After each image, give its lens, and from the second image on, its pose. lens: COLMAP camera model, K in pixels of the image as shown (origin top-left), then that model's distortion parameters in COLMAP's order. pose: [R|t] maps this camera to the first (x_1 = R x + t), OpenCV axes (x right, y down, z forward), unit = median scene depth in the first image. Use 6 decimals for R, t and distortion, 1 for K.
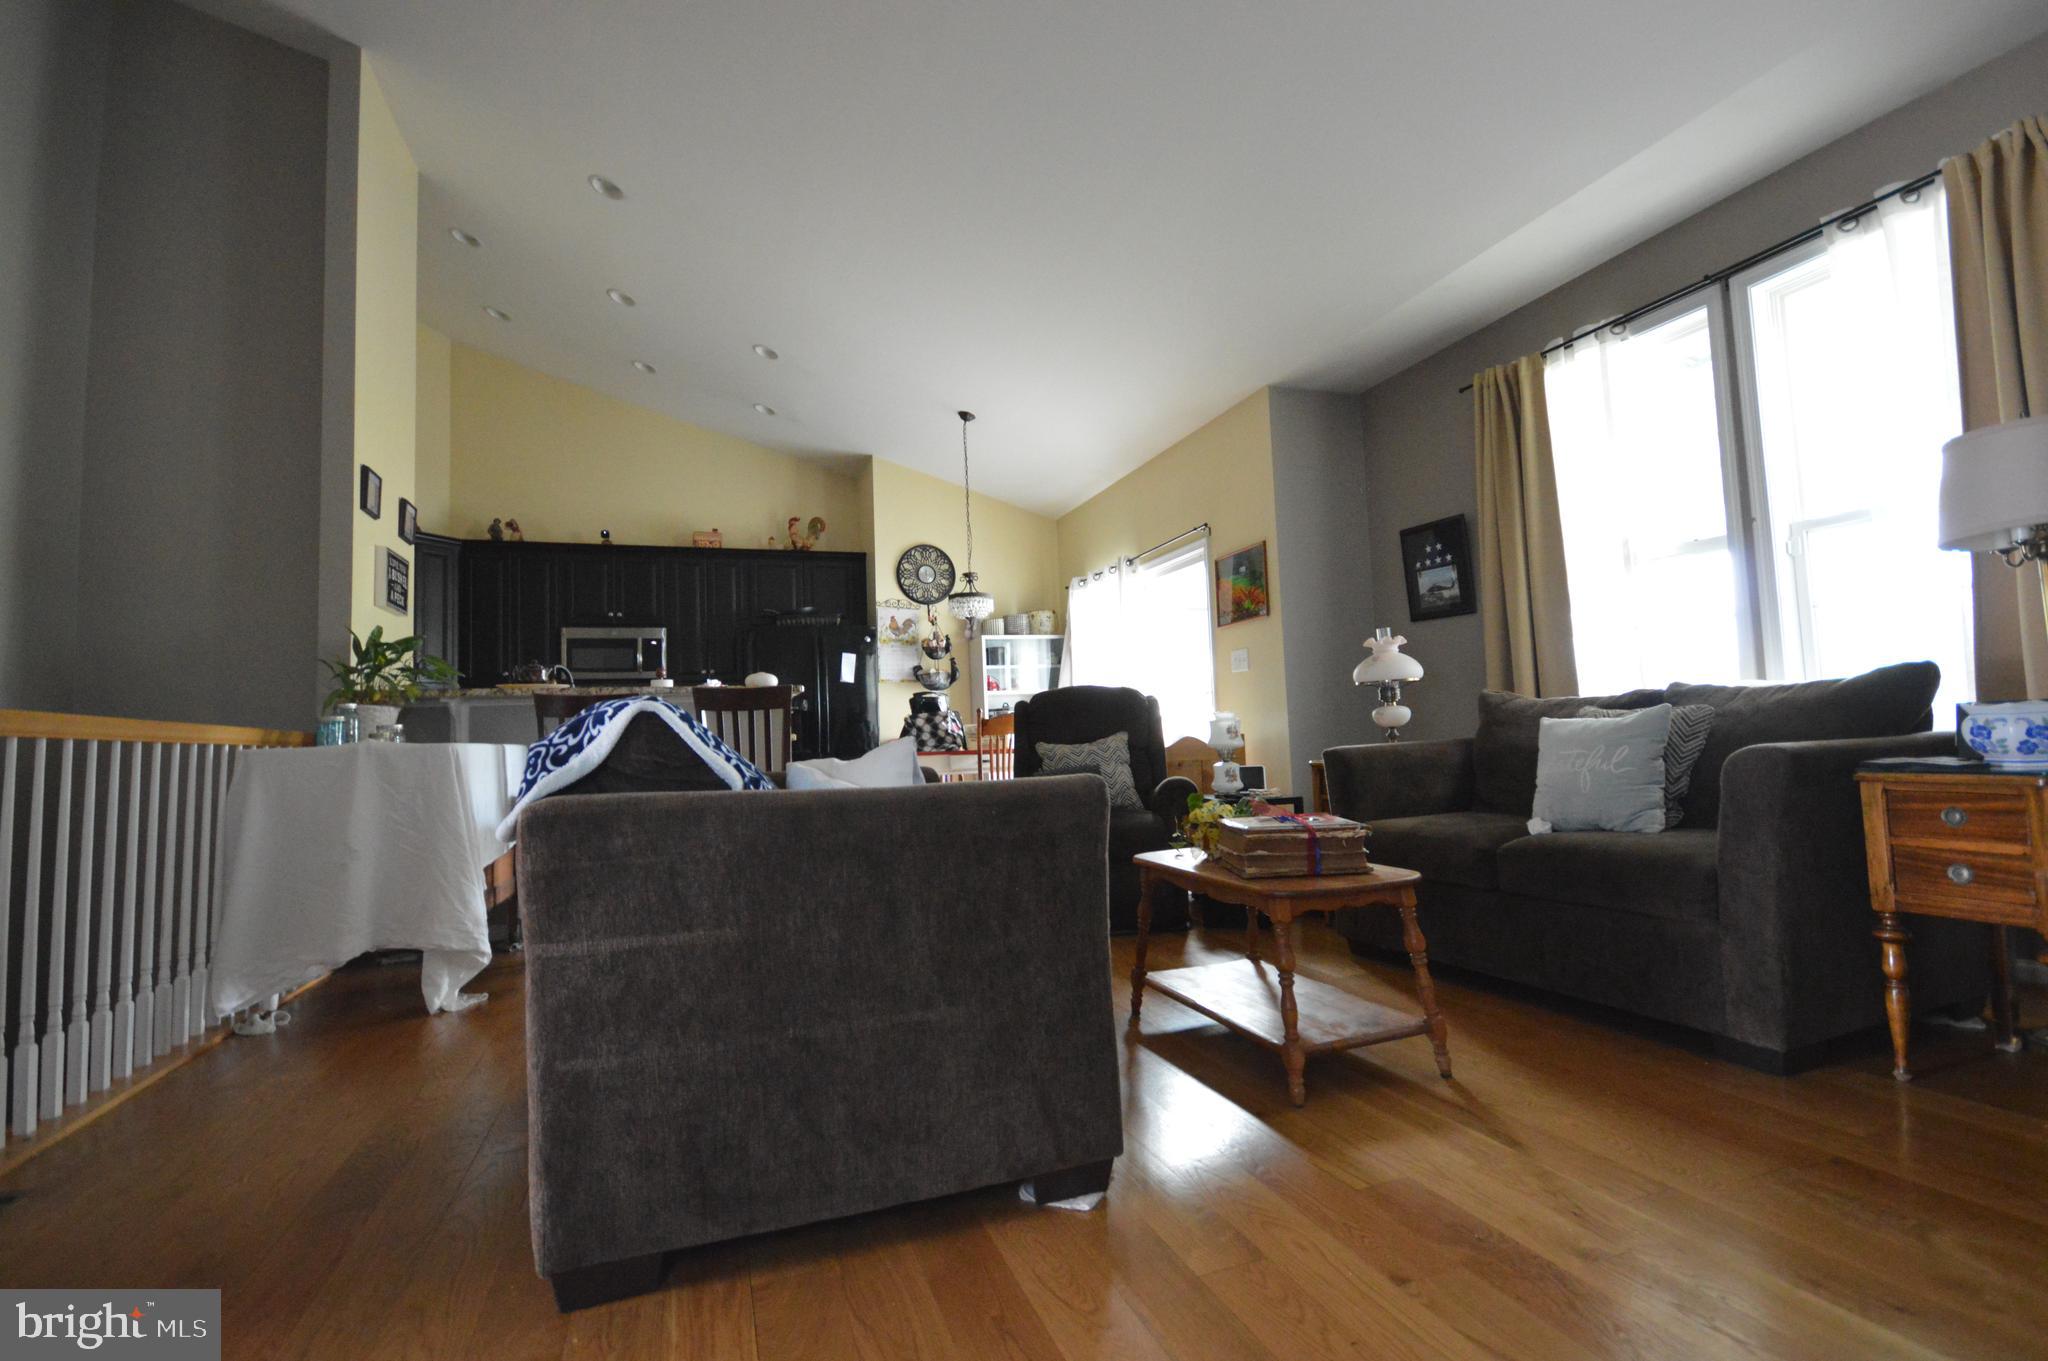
lens RADIAL K [[909.5, 0, 1023.1], [0, 909.5, 676.4], [0, 0, 1]] dist [0.010207, -0.010641]
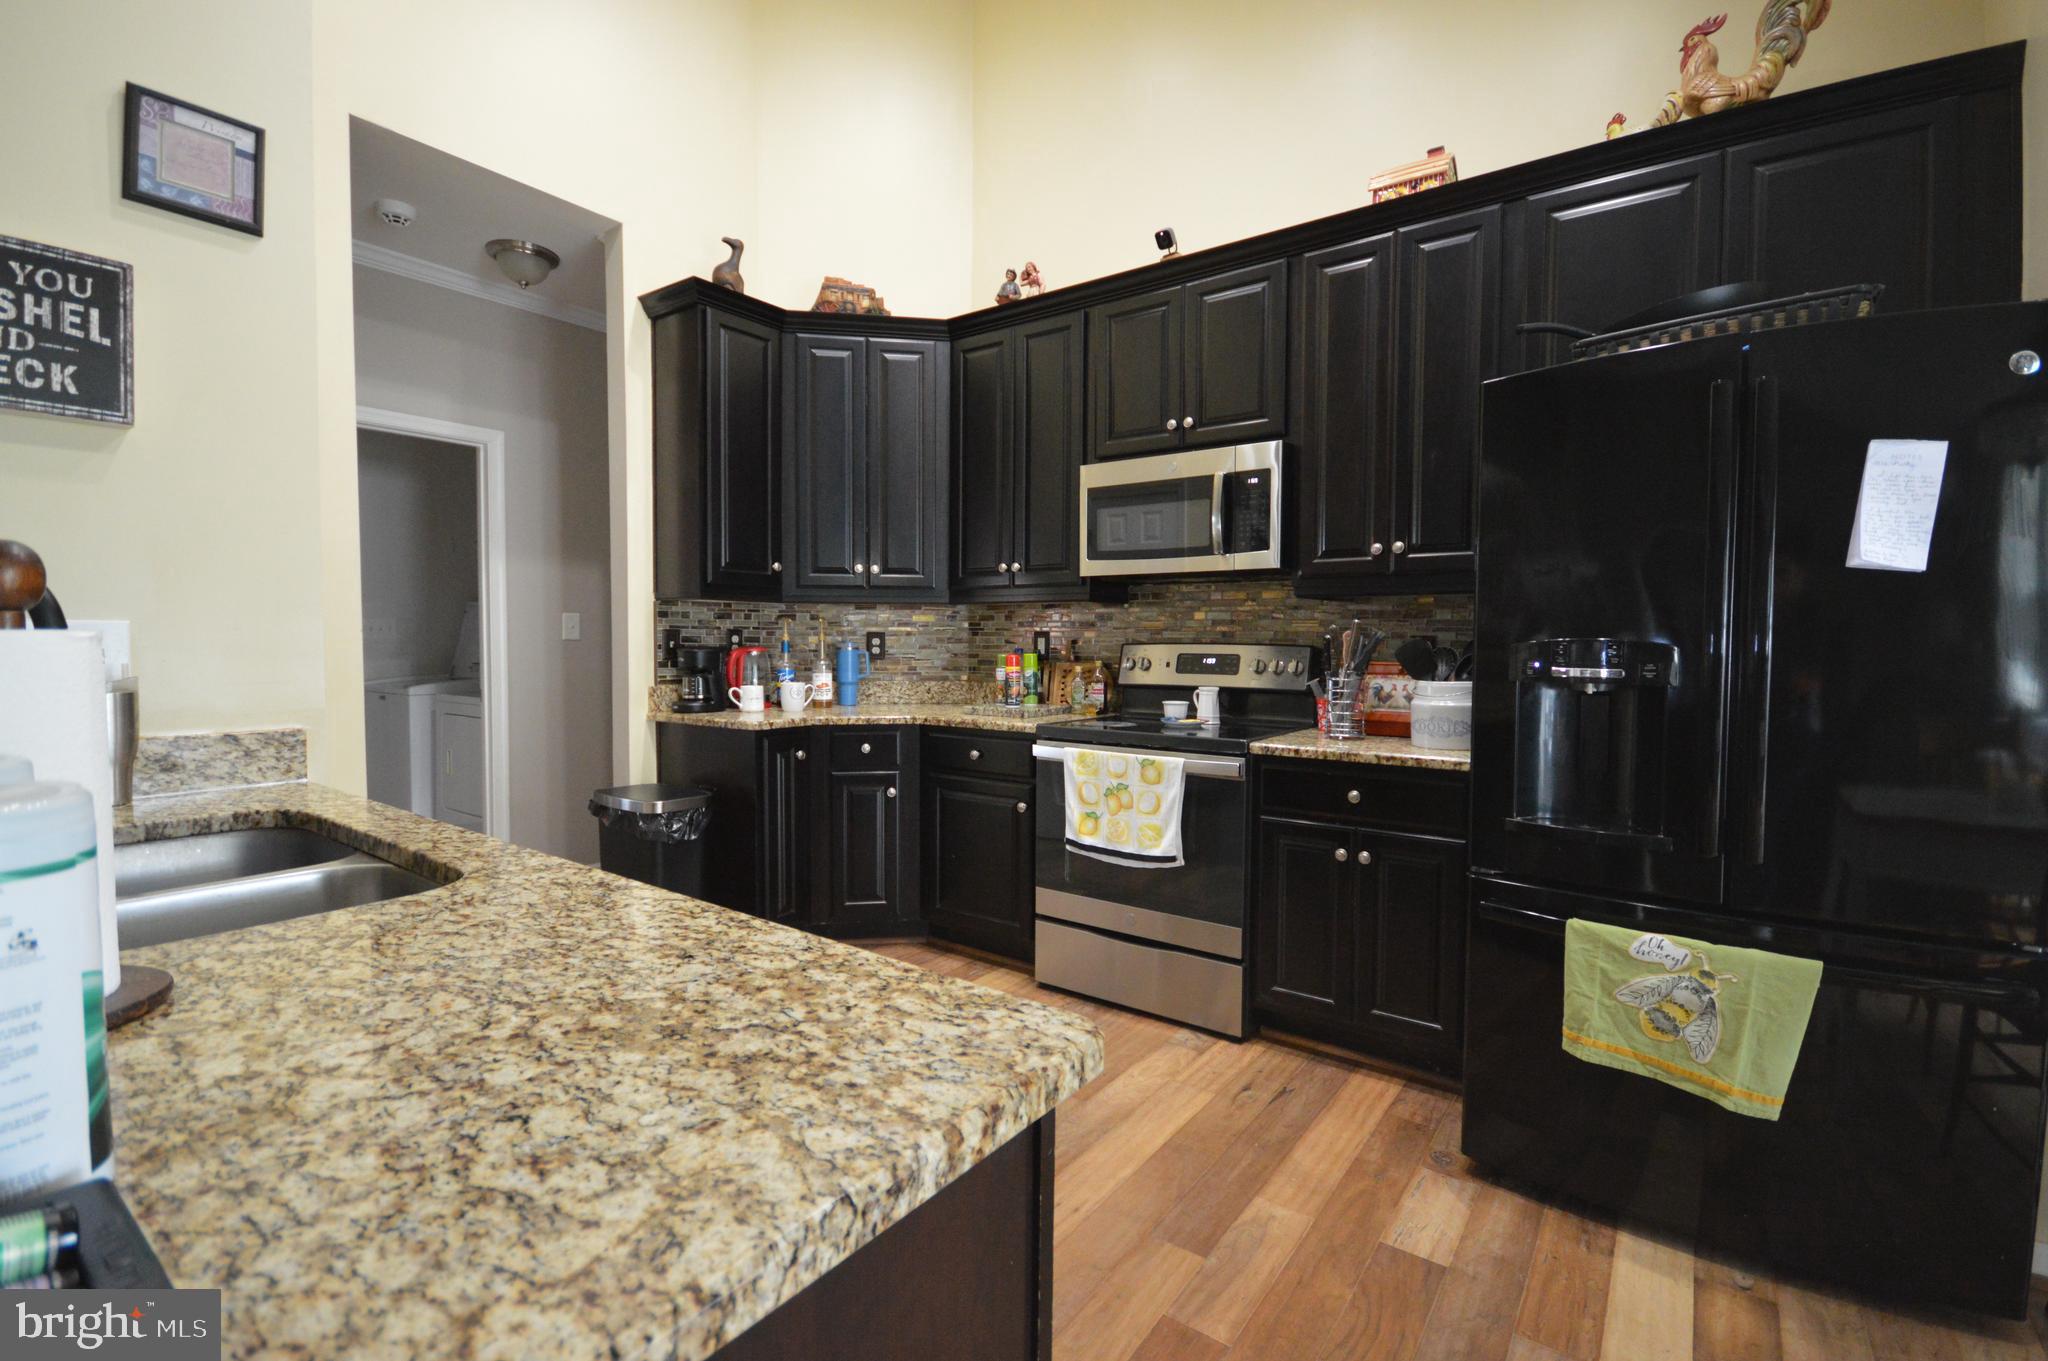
lens RADIAL K [[909.5, 0, 1023.1], [0, 909.5, 676.4], [0, 0, 1]] dist [0.010207, -0.010641]
pose [[0.560253, 0.077029, -0.824732, -0.127063], [0.028966, 0.993236, 0.112443, 0.000590], [0.827815, -0.086886, 0.554232, 0.705617]]
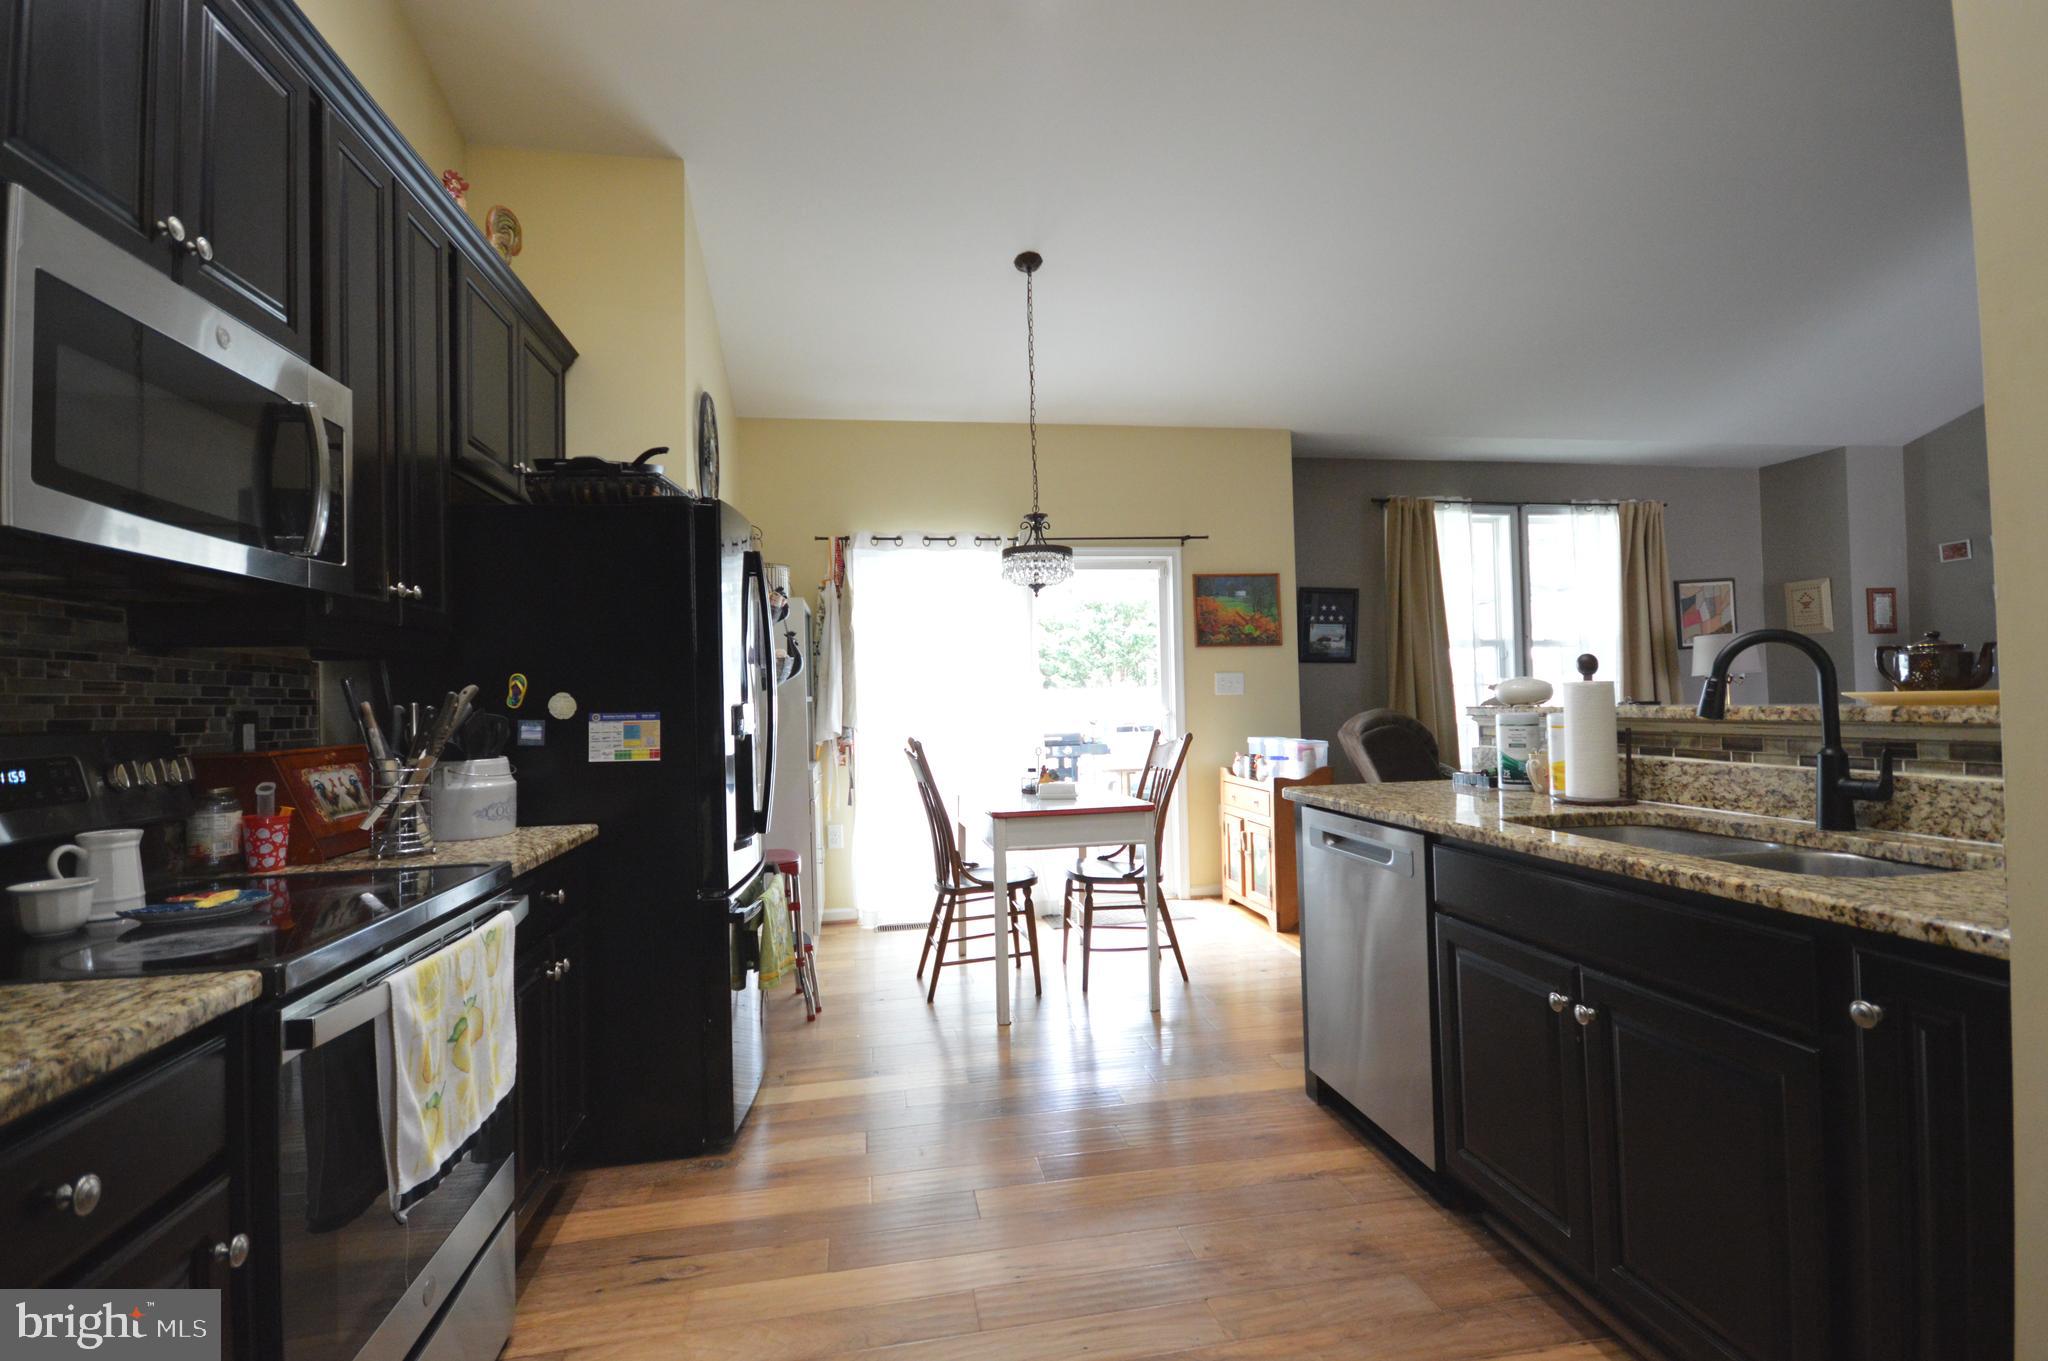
lens RADIAL K [[944.4, 0, 1024.0], [0, 944.4, 674.5], [0, 0, 1]] dist [0.002494, -0.000095]
pose [[0.170118, 0.059069, 0.983652, -0.626026], [-0.044796, 0.997633, -0.052162, 0.027789], [-0.984405, -0.035190, 0.172362, 0.805678]]
